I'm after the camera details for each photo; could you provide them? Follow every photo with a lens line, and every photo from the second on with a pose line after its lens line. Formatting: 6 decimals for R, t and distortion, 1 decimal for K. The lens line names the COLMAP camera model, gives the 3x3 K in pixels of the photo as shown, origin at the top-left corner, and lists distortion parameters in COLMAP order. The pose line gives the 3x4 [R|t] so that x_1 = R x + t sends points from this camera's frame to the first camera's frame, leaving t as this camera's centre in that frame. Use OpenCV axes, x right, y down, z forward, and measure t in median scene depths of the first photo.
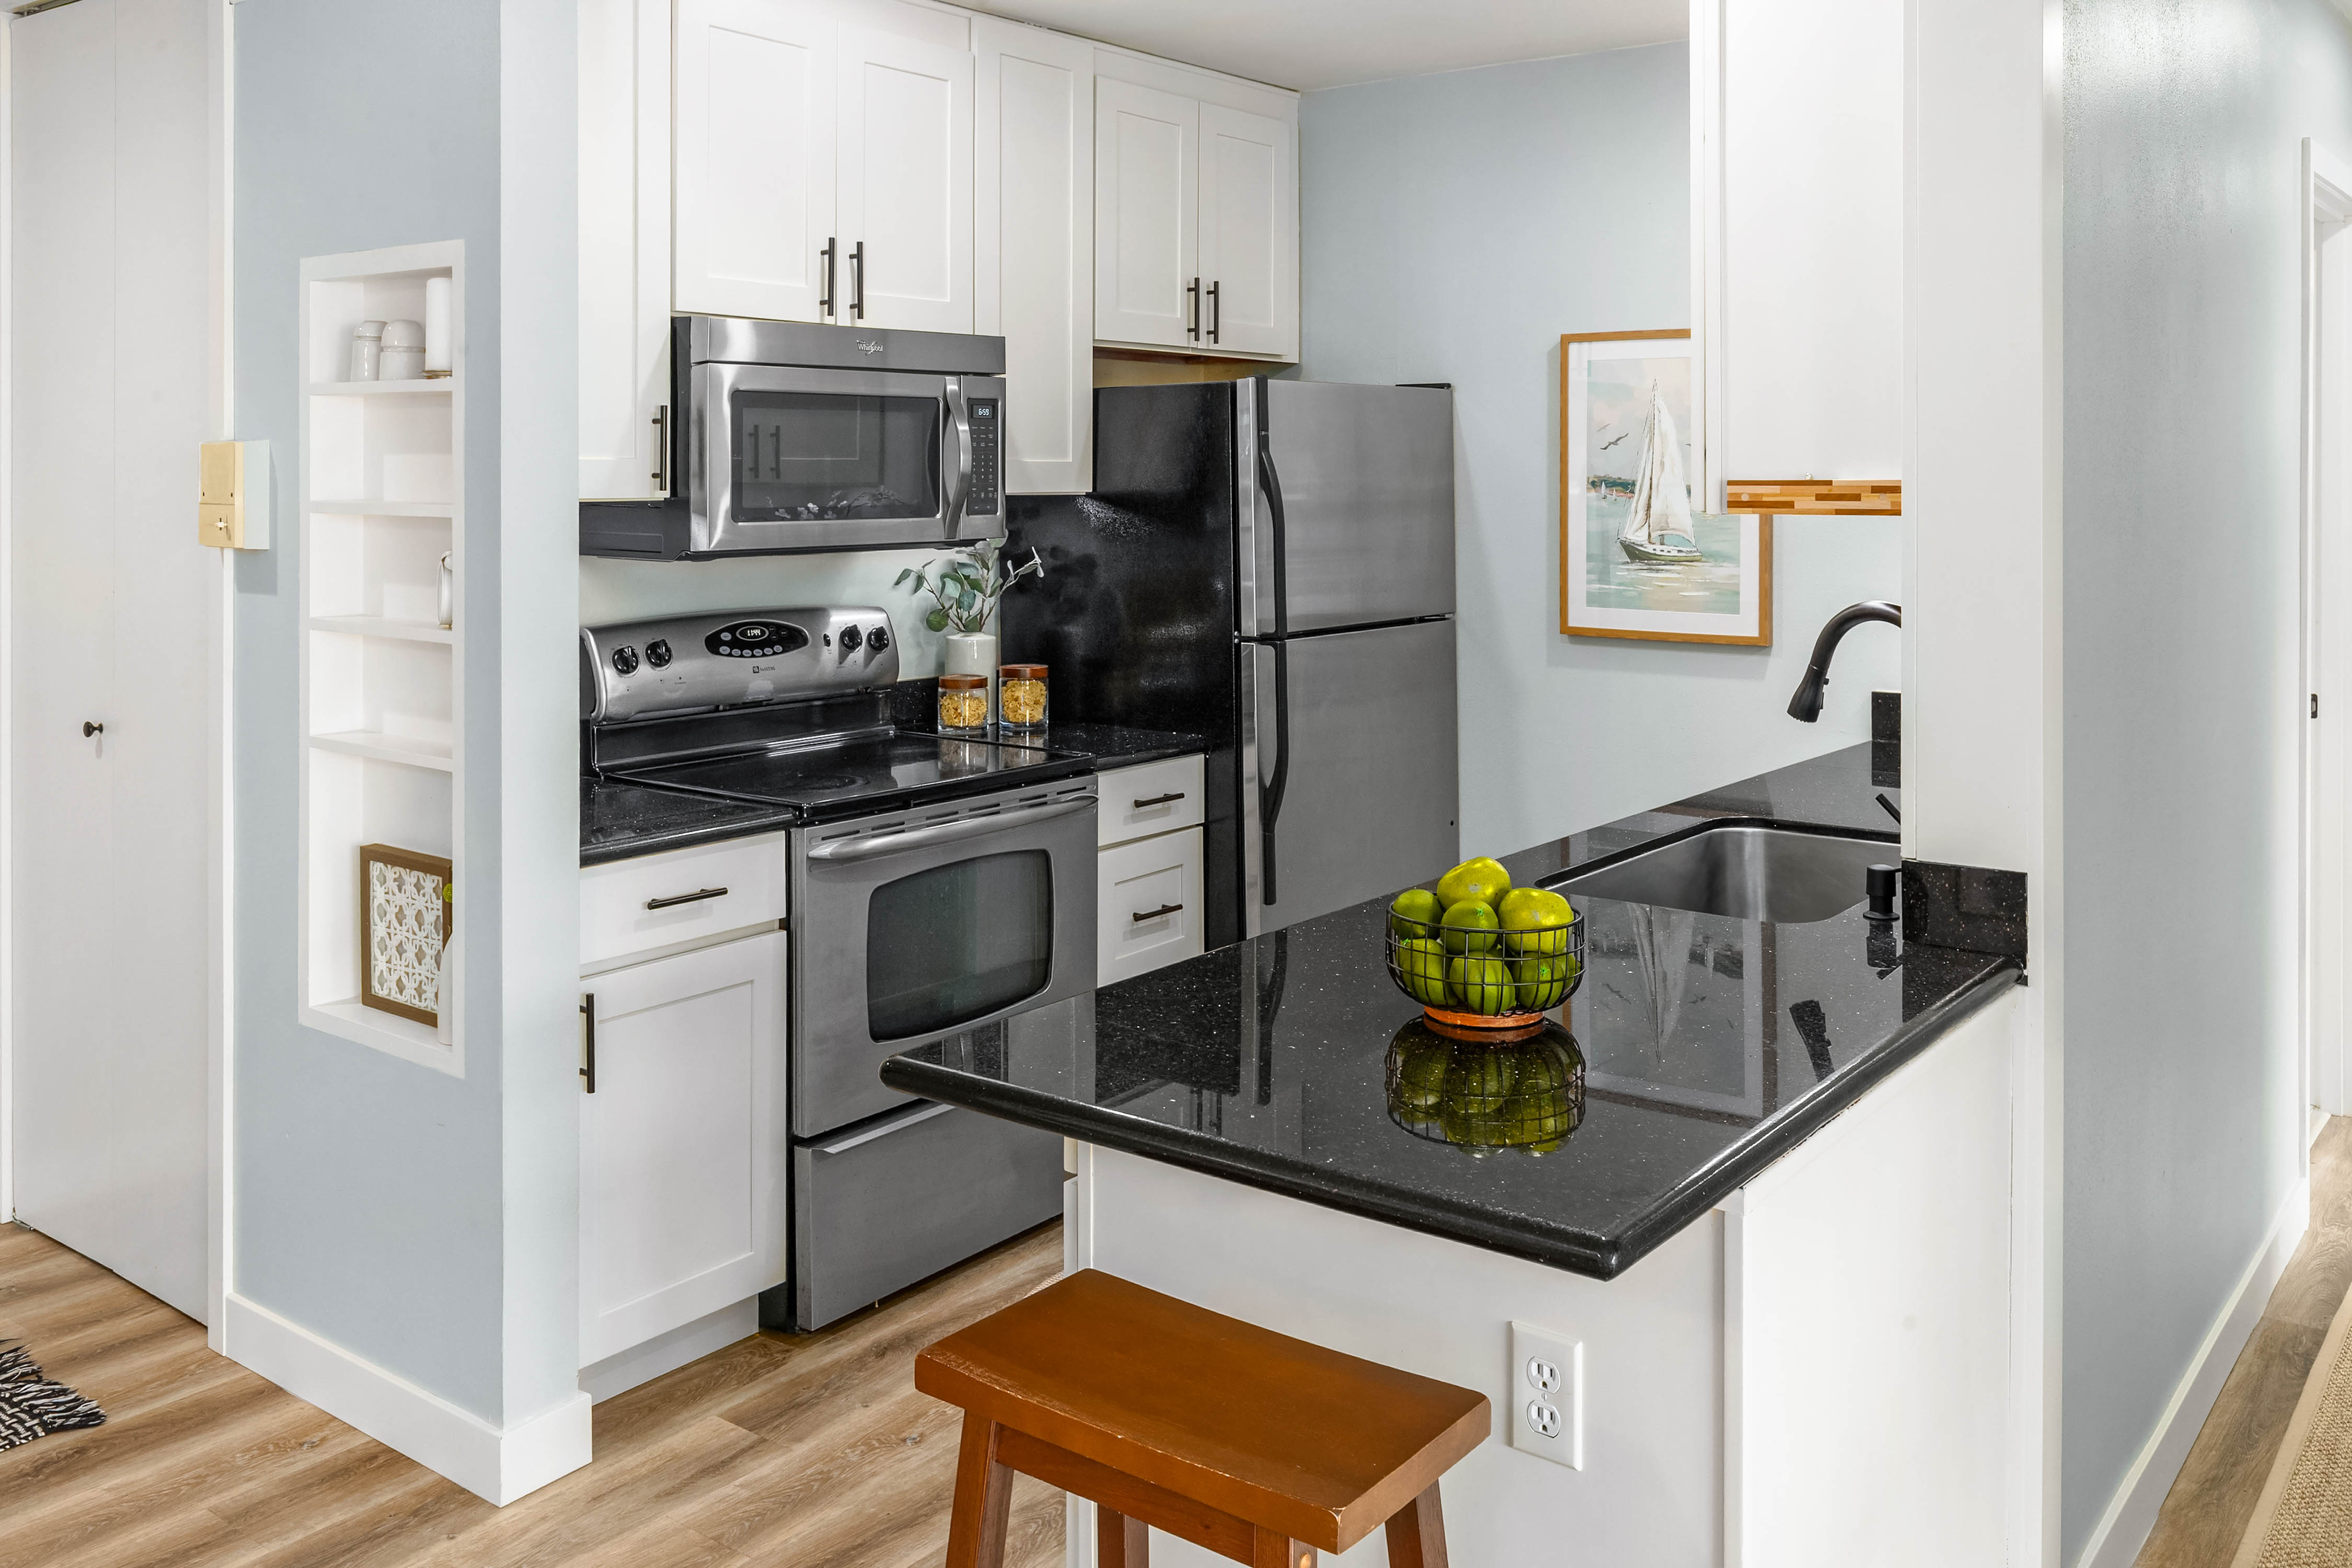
lens RADIAL K [[1947.5, 0, 1176.0], [0, 1947.5, 784.0], [0, 0, 1]] dist [-0.002632, -0.000447]
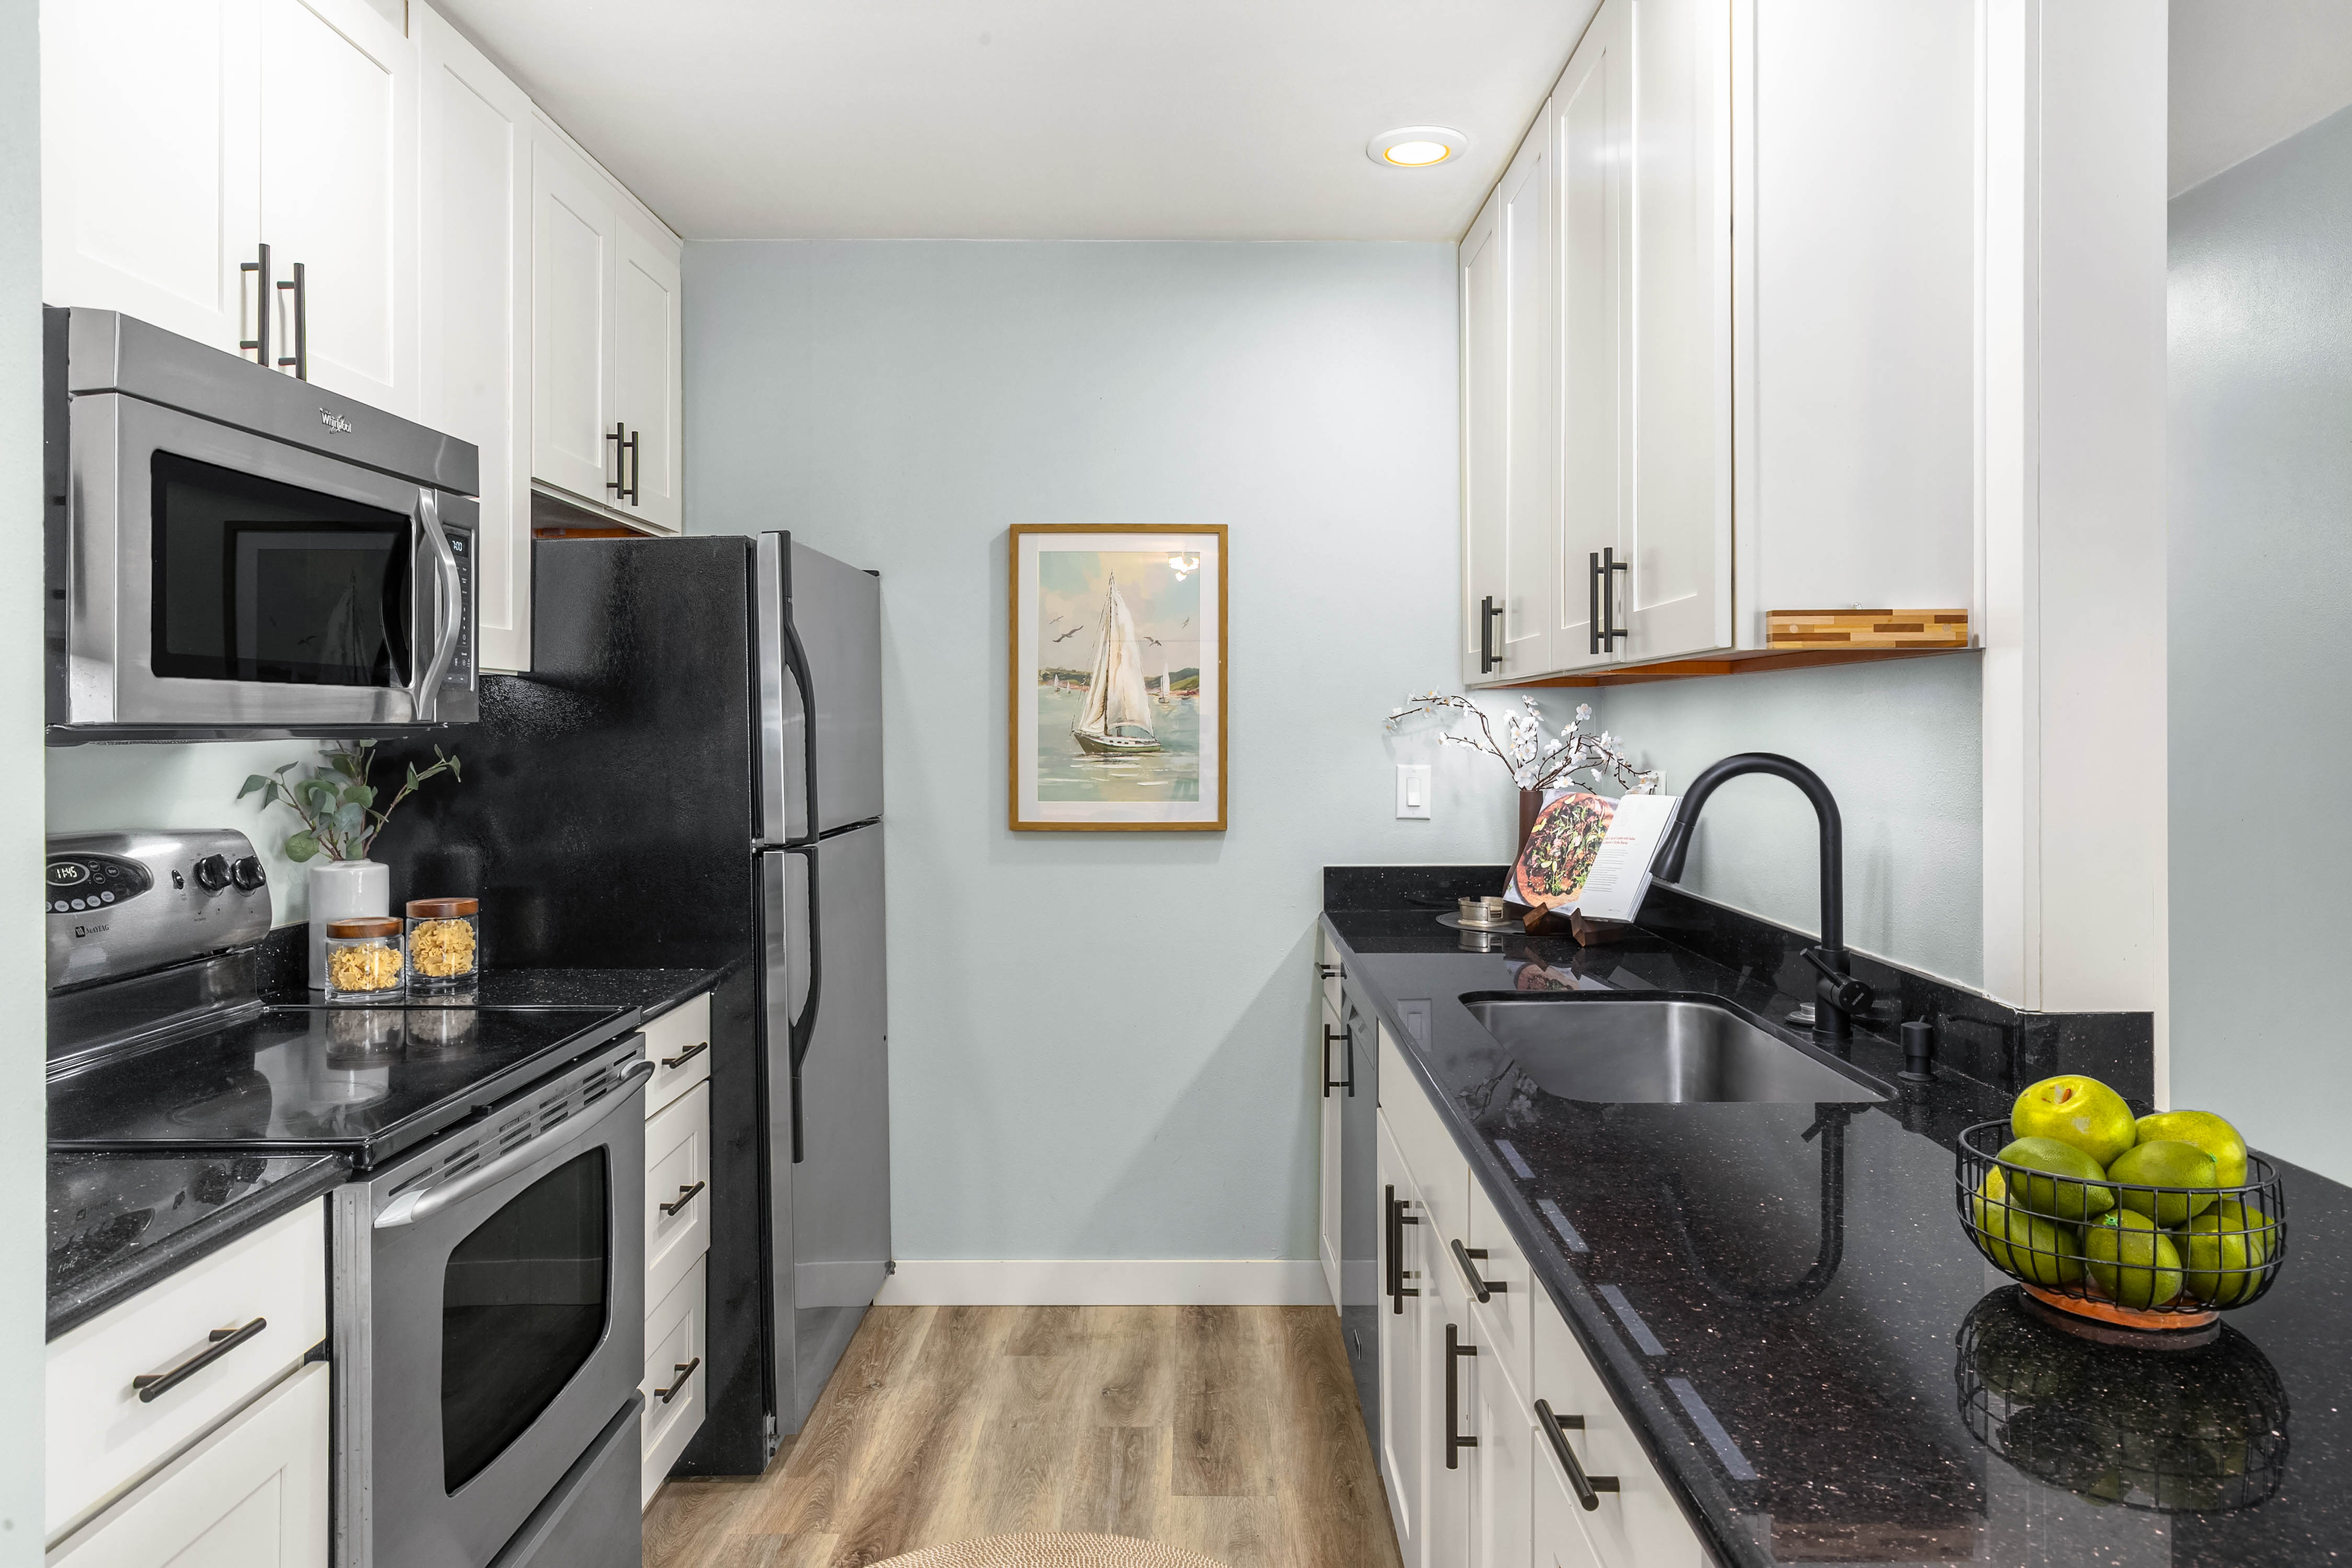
lens RADIAL K [[1513.0, 0, 1181.6], [0, 1513.0, 853.8], [0, 0, 1]] dist [0.003162, -0.001160]
pose [[0.792538, -0.052586, 0.607550, -0.228385], [0.099512, 0.994073, -0.043771, -0.027320], [-0.601648, 0.095149, 0.793074, 0.403273]]
